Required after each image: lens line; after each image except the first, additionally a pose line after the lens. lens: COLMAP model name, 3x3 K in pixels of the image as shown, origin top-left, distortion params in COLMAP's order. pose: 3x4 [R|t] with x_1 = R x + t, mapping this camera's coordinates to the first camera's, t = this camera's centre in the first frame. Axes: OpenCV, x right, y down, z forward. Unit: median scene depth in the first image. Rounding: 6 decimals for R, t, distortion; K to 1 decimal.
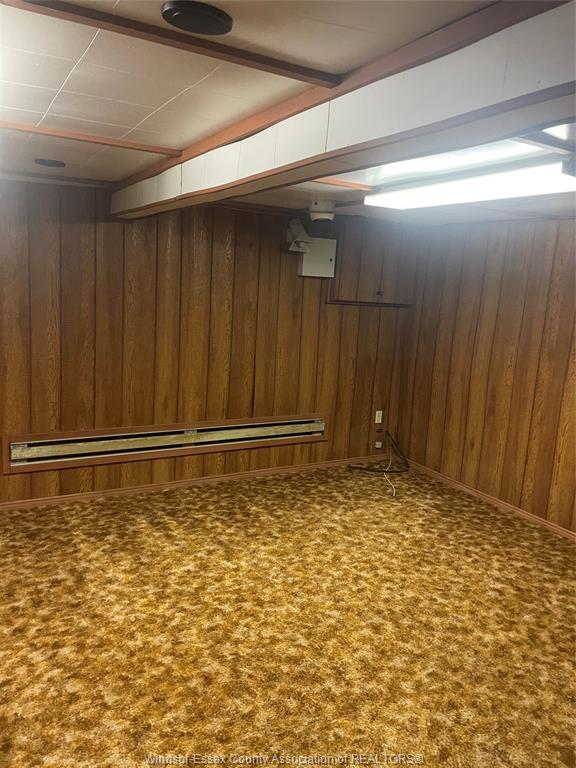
lens RADIAL K [[579.8, 0, 284.3], [0, 579.8, 394.6], [0, 0, 1]] dist [0.089431, -0.120158]
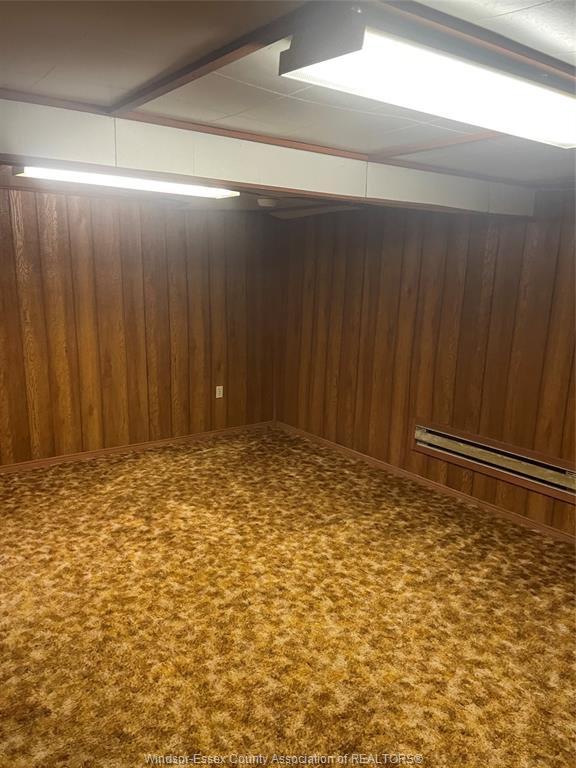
lens RADIAL K [[579.8, 0, 284.3], [0, 579.8, 394.6], [0, 0, 1]] dist [0.089431, -0.120158]
pose [[0.120149, 0.159202, -0.979908, 0.729363], [-0.208140, 0.969160, 0.131935, -0.085886], [0.970691, 0.188106, 0.149580, 0.614590]]
